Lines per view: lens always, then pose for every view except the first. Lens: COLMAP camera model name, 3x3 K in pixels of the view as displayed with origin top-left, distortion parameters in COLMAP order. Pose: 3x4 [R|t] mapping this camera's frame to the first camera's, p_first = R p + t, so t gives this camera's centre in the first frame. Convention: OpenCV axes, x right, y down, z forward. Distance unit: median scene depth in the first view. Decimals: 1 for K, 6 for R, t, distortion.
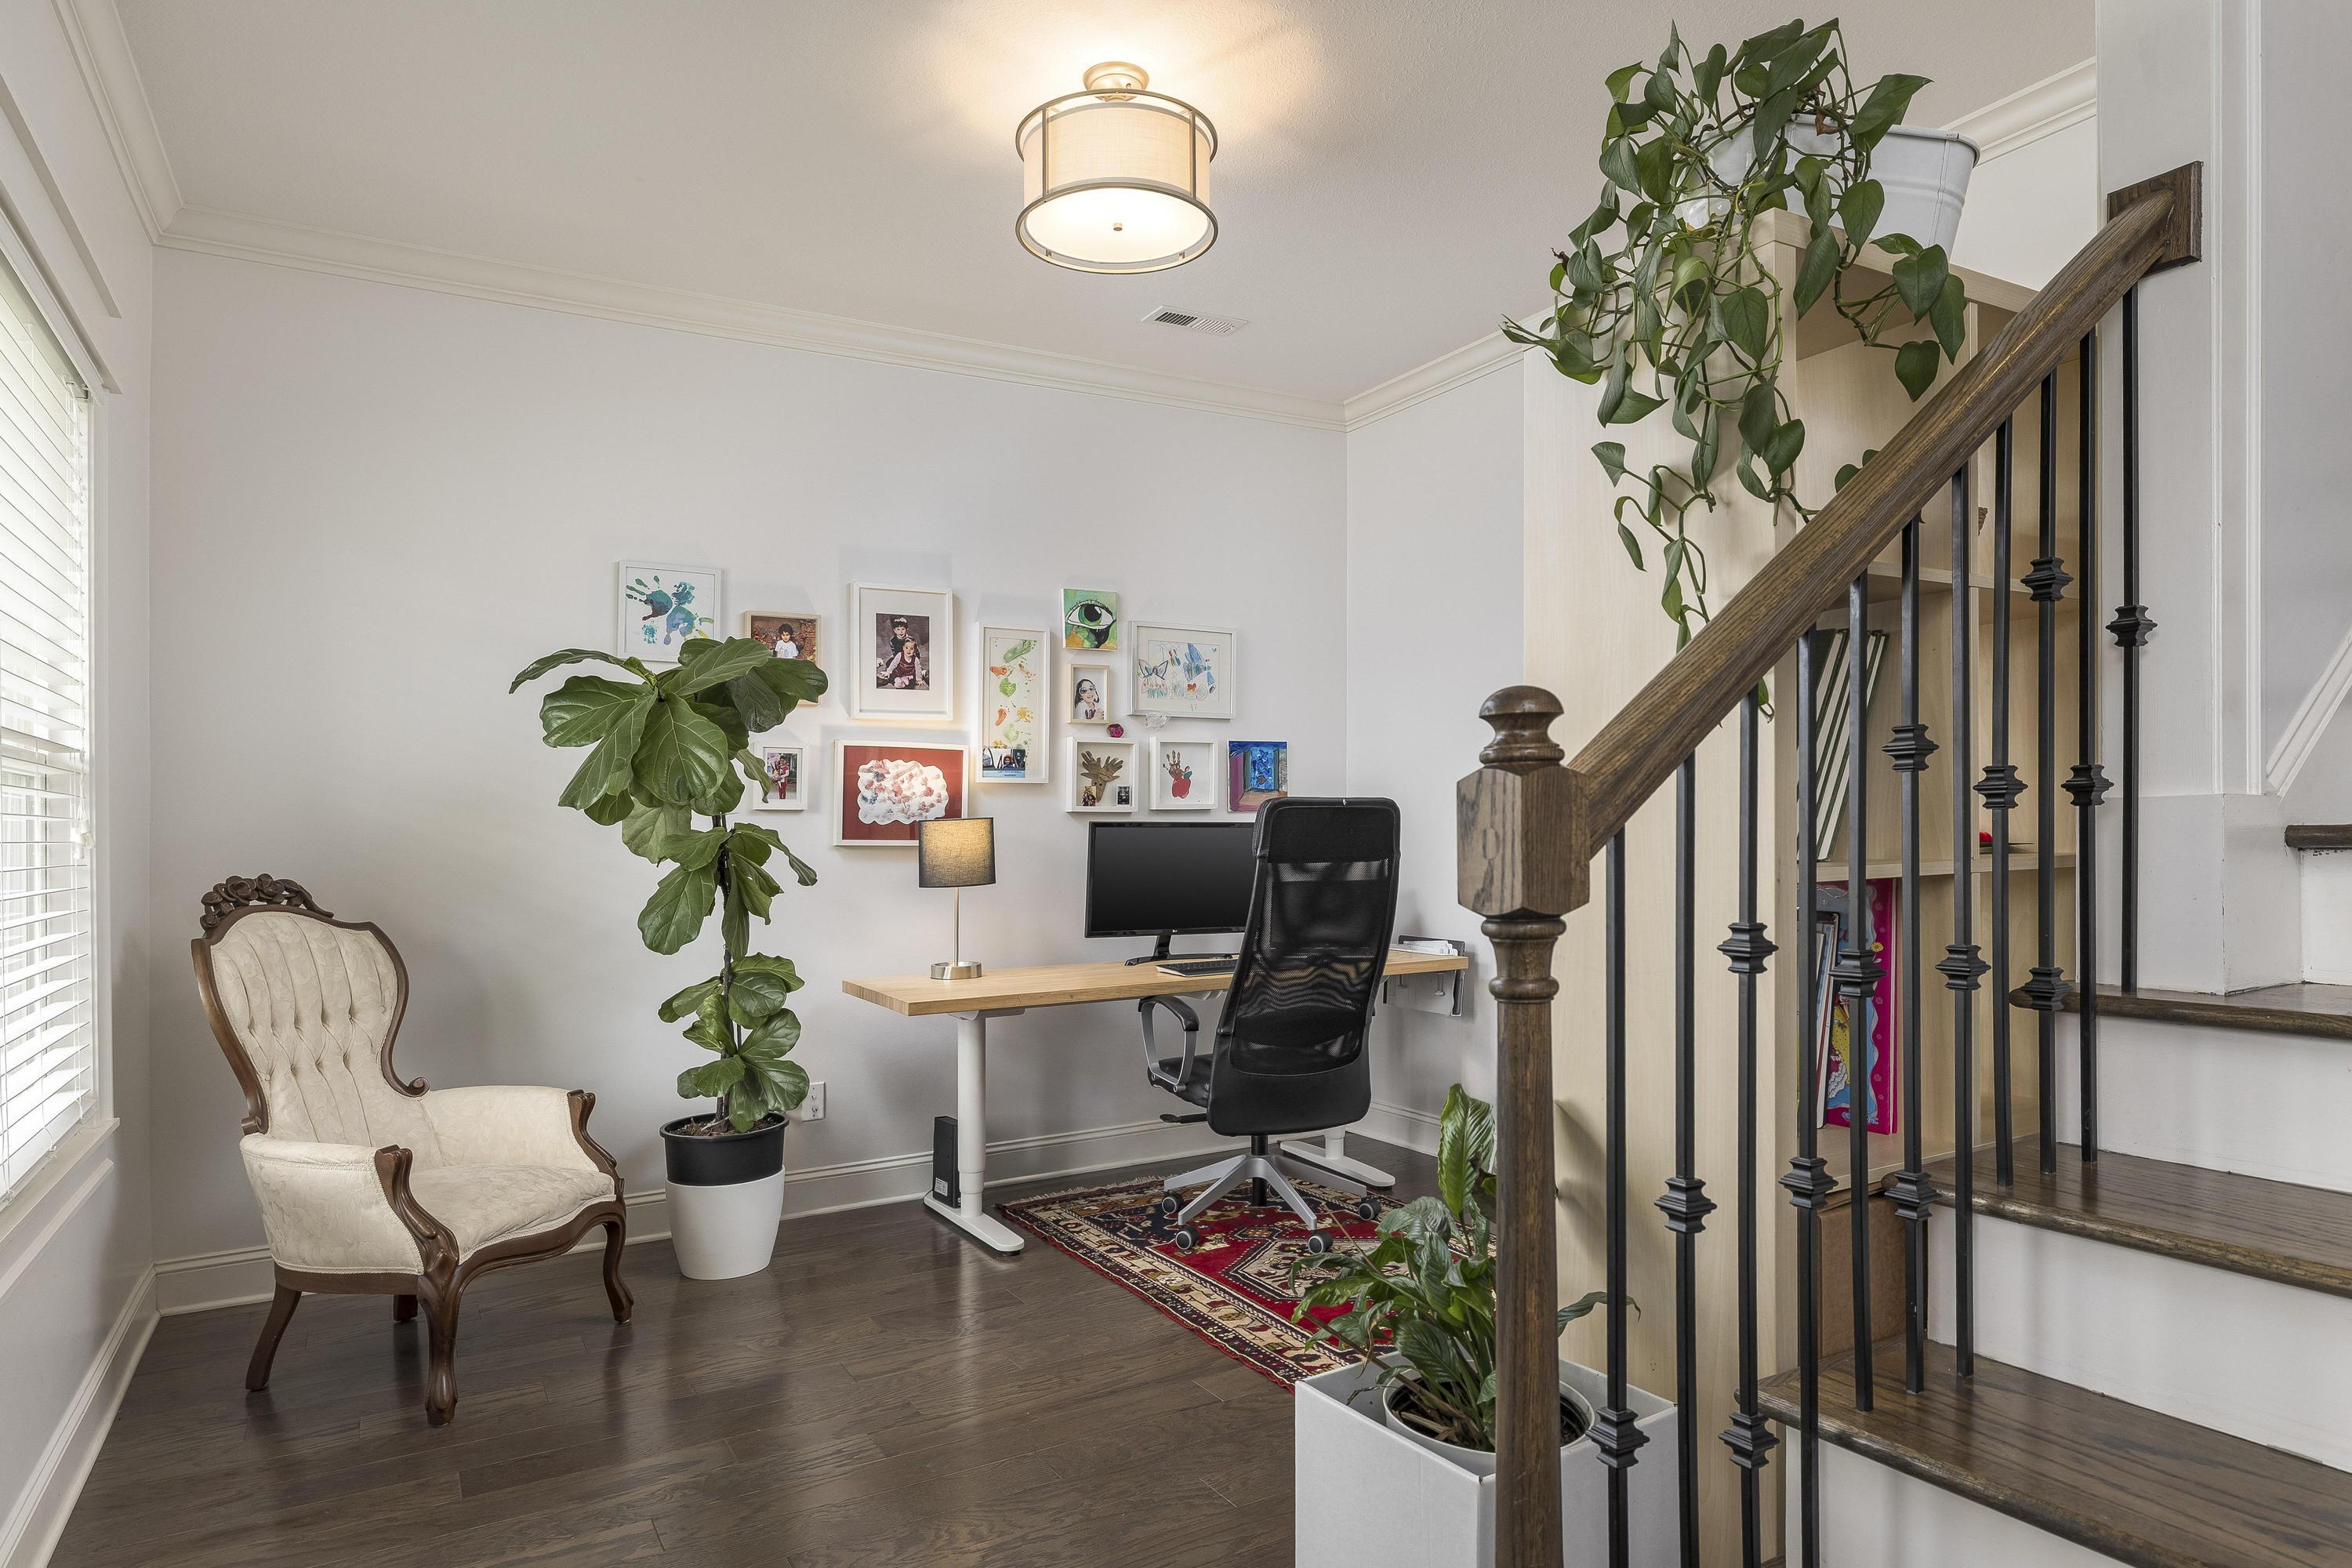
lens RADIAL K [[1406.1, 0, 1178.4], [0, 1406.1, 830.9], [0, 0, 1]] dist [0.000858, 0.000211]
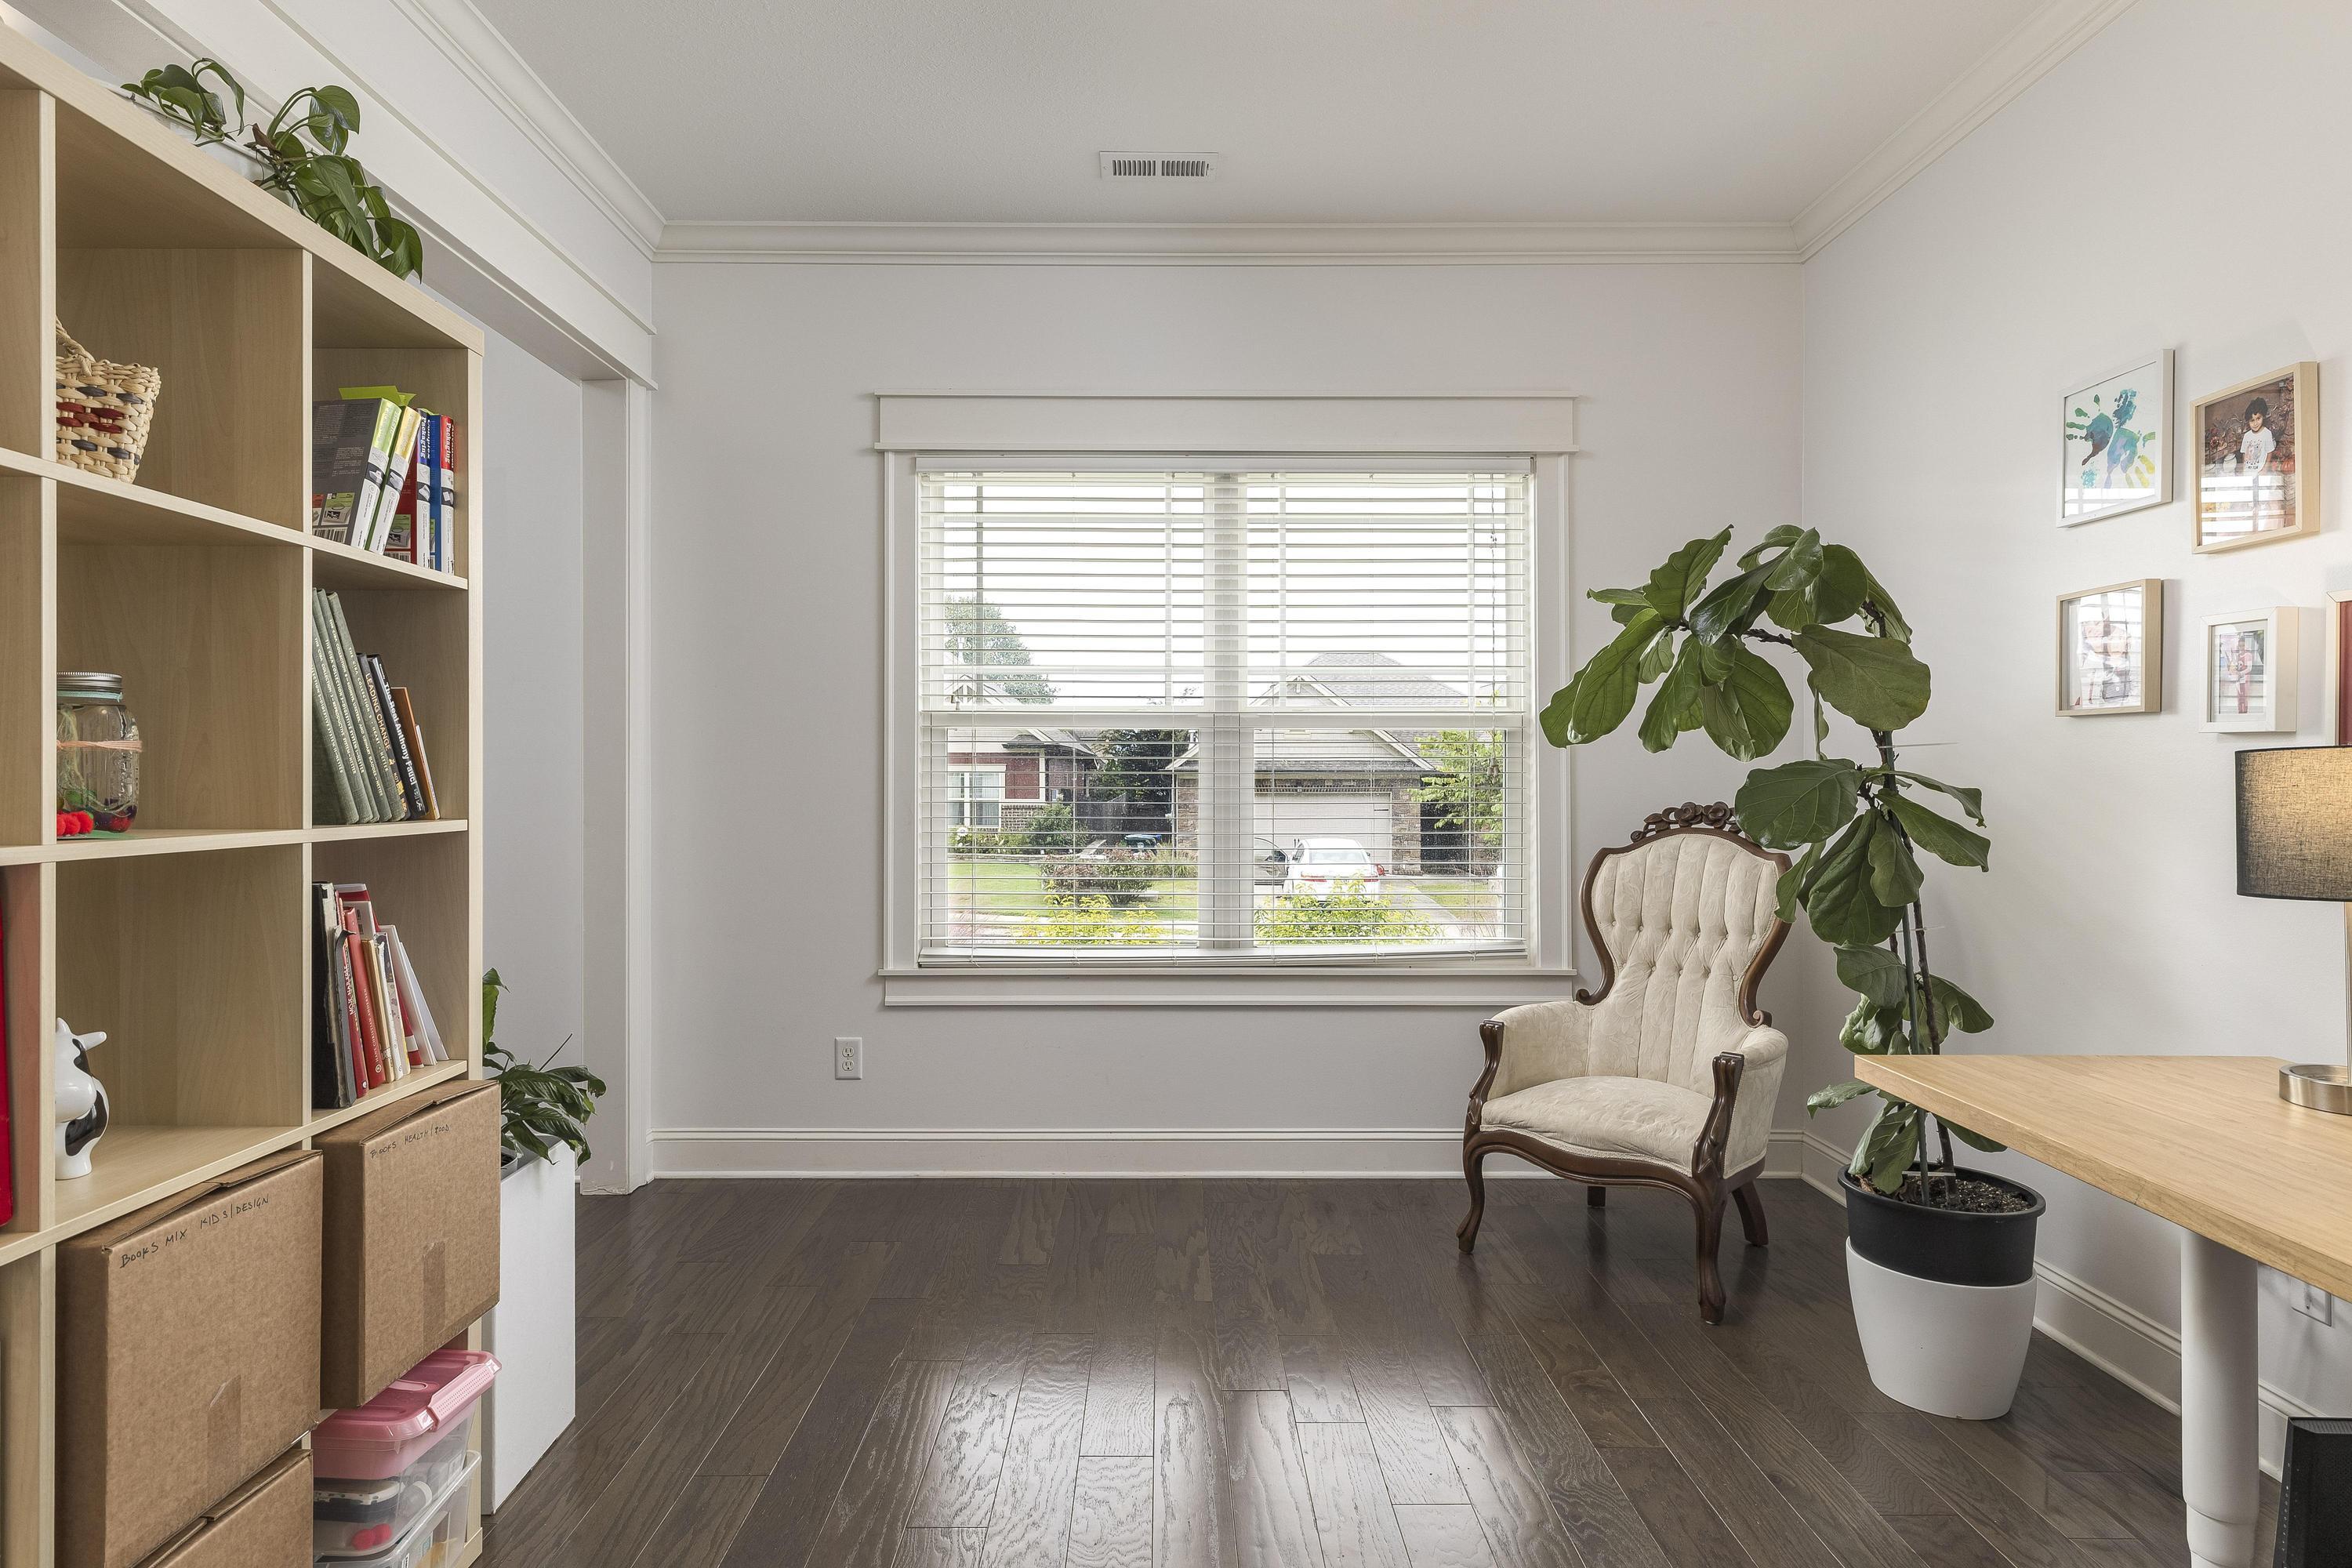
lens RADIAL K [[1264.0, 0, 1176.0], [0, 1264.0, 784.0], [0, 0, 1]] dist [-0.046438, 0.037436]
pose [[-0.487285, 0.026401, -0.872844, 0.379260], [0.004702, 0.999608, 0.027610, -0.011343], [0.873230, 0.009350, -0.487218, 0.907564]]
